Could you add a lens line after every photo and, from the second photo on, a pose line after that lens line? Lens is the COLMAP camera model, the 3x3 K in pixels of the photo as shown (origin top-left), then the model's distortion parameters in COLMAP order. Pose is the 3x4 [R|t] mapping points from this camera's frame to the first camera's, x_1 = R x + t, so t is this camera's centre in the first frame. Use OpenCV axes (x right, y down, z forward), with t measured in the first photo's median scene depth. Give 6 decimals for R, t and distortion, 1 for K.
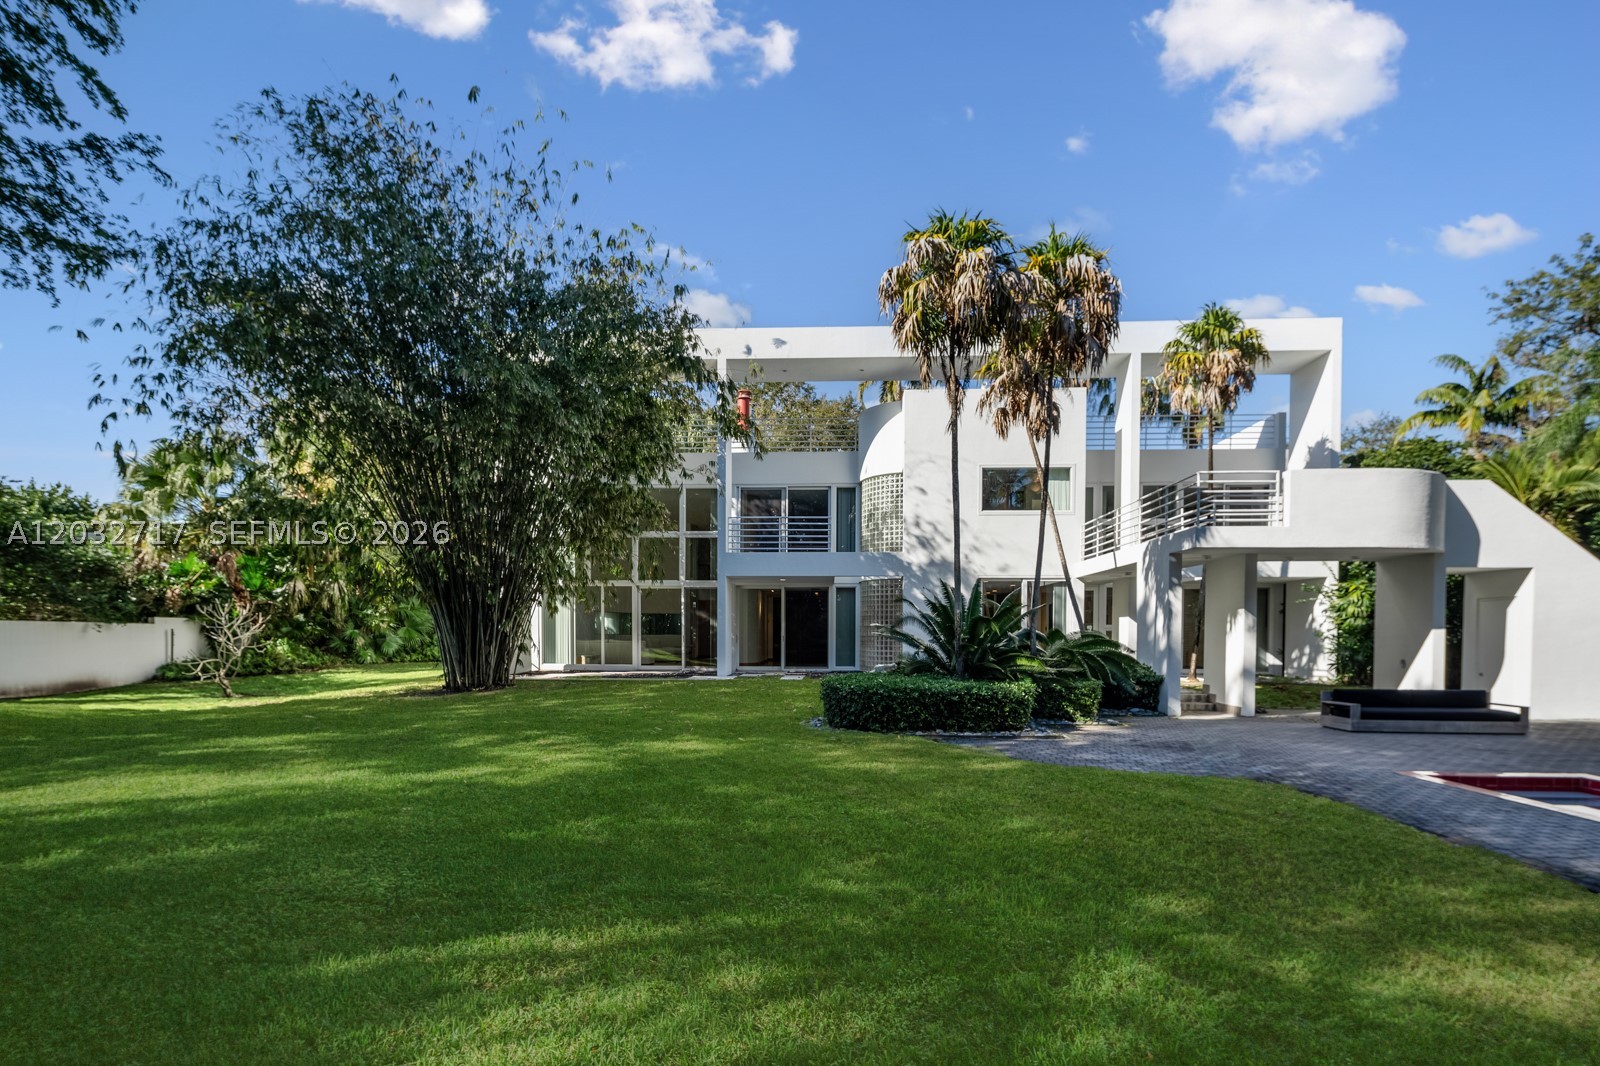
lens RADIAL K [[783.0, 0, 799.3], [0, 783.0, 657.6], [0, 0, 1]] dist [-0.017912, -0.000330]
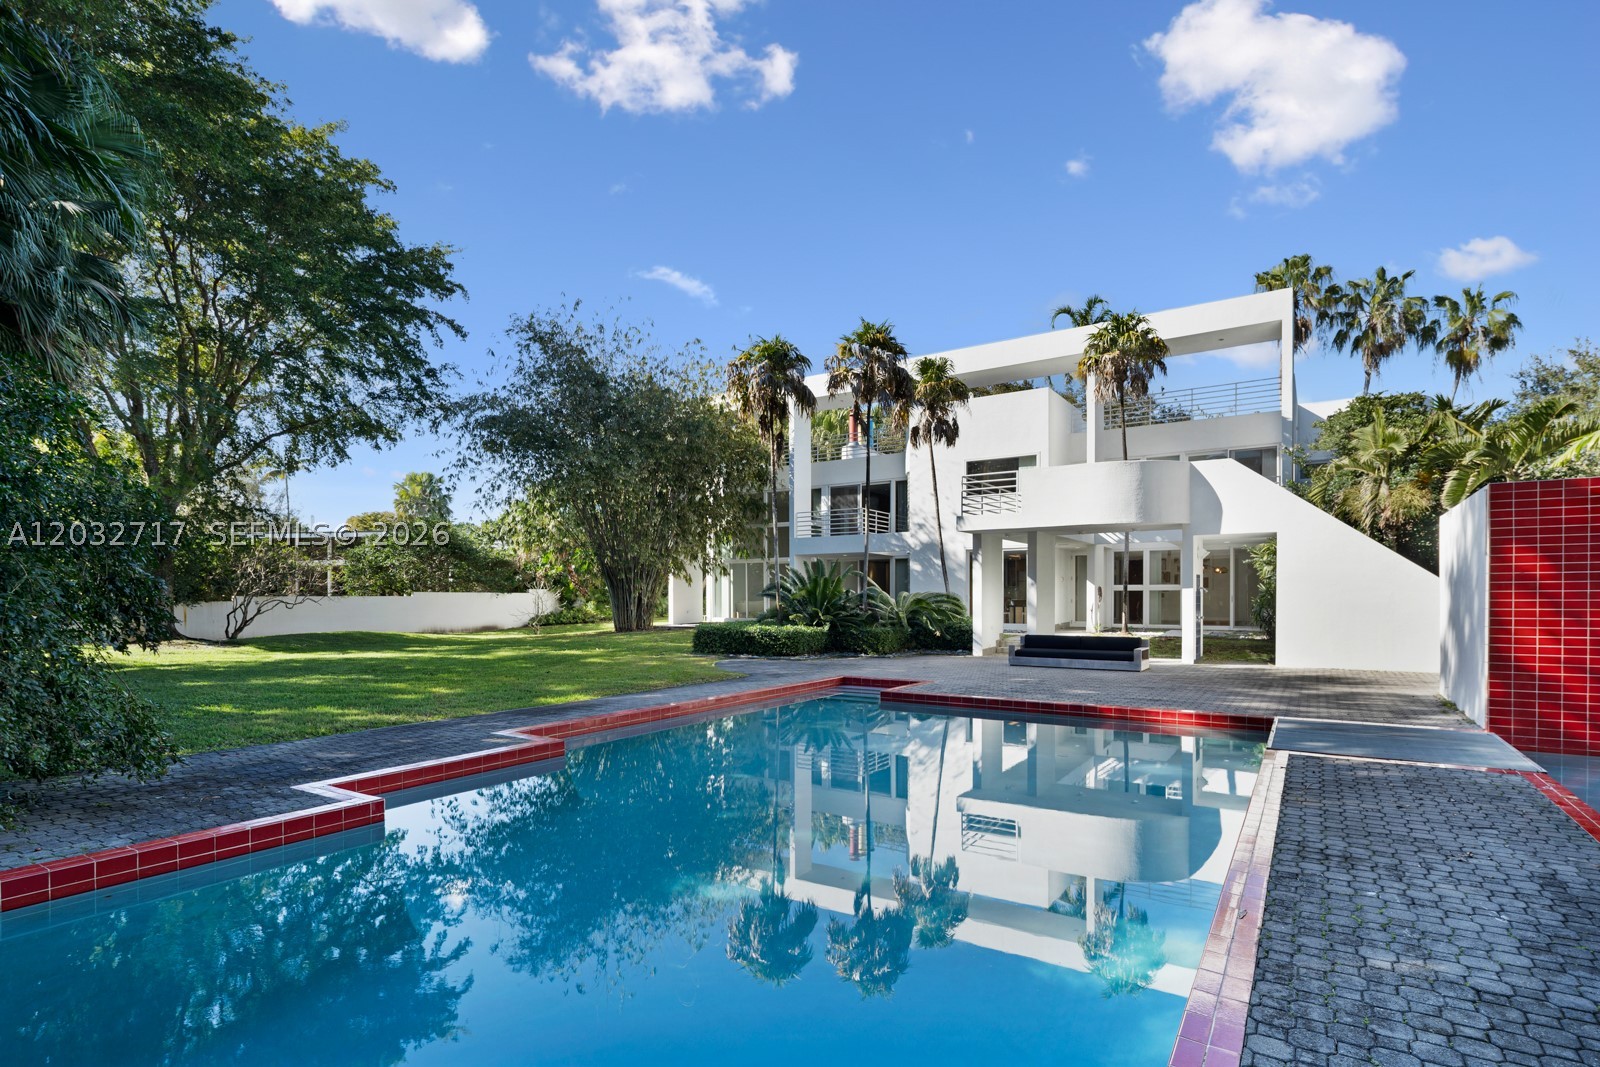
lens RADIAL K [[785.2, 0, 797.5], [0, 785.2, 613.7], [0, 0, 1]] dist [-0.000930, -0.000380]
pose [[0.870836, 0.003396, -0.491562, 0.614853], [-0.006453, 0.999969, -0.004523, 0.007059], [0.491531, 0.007110, 0.870831, -0.229509]]
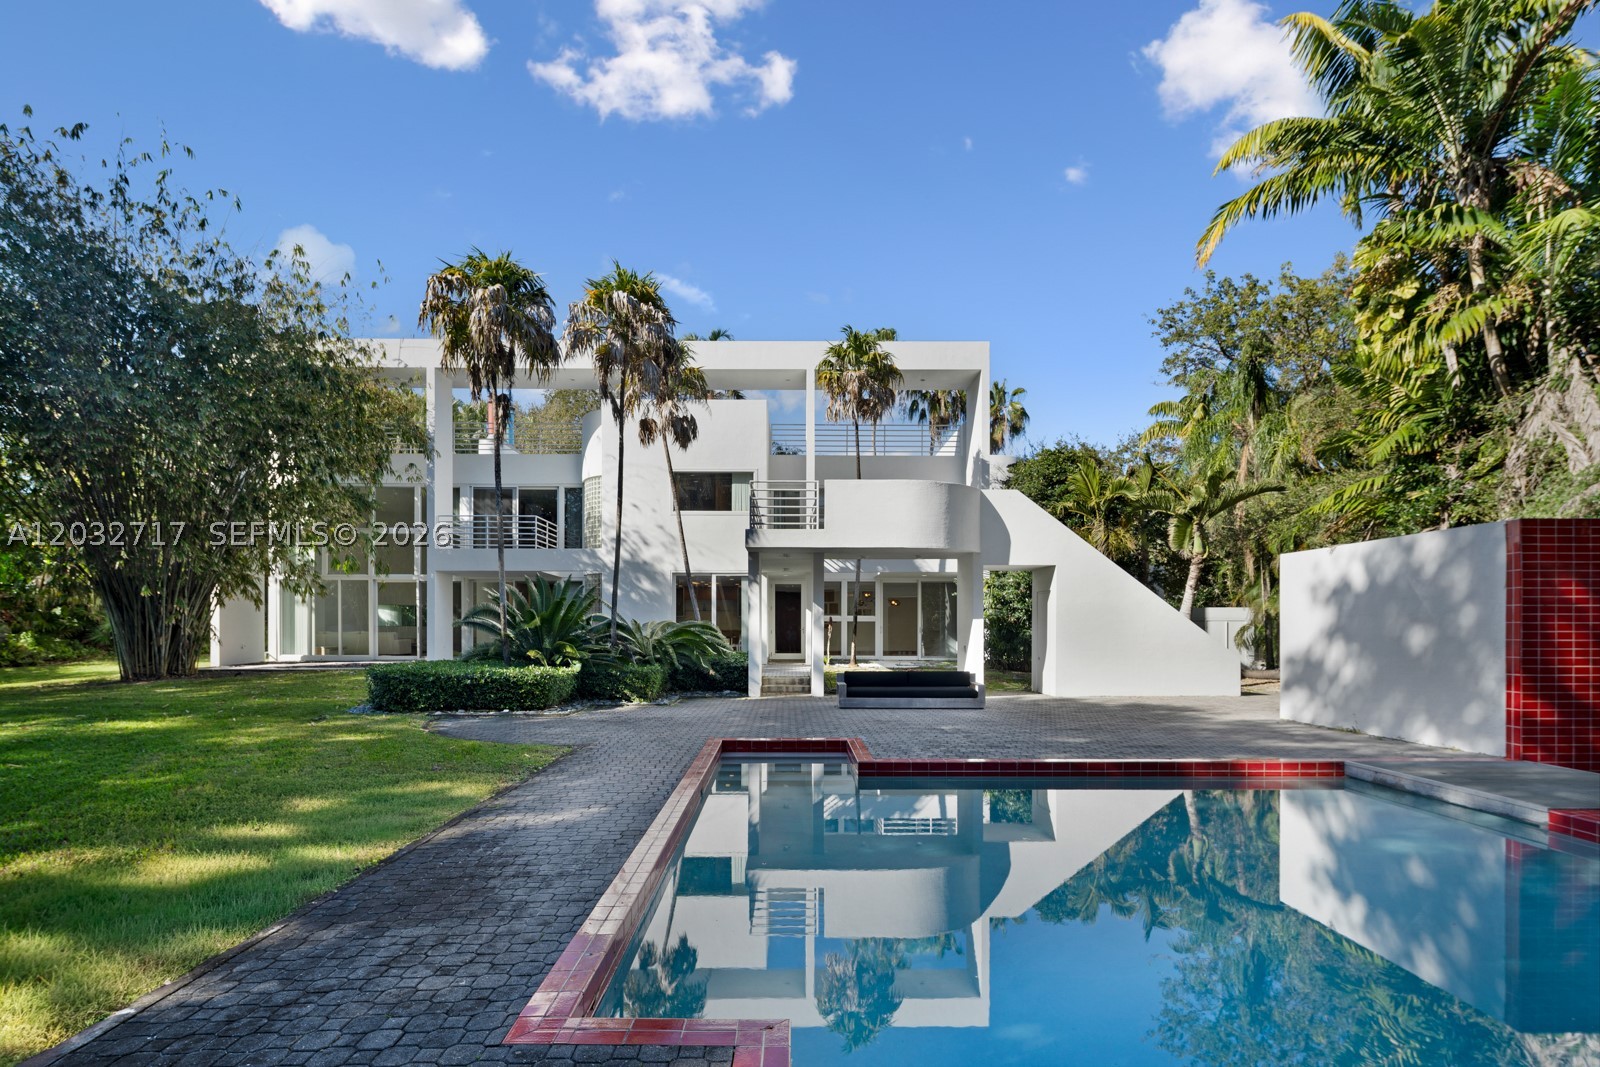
lens RADIAL K [[778.1, 0, 798.8], [0, 778.1, 628.4], [0, 0, 1]] dist [0.002304, -0.000114]
pose [[0.997226, -0.003531, 0.074351, 0.325242], [0.005389, 0.999678, -0.024800, 0.002628], [-0.074240, 0.025132, 0.996924, -0.092863]]
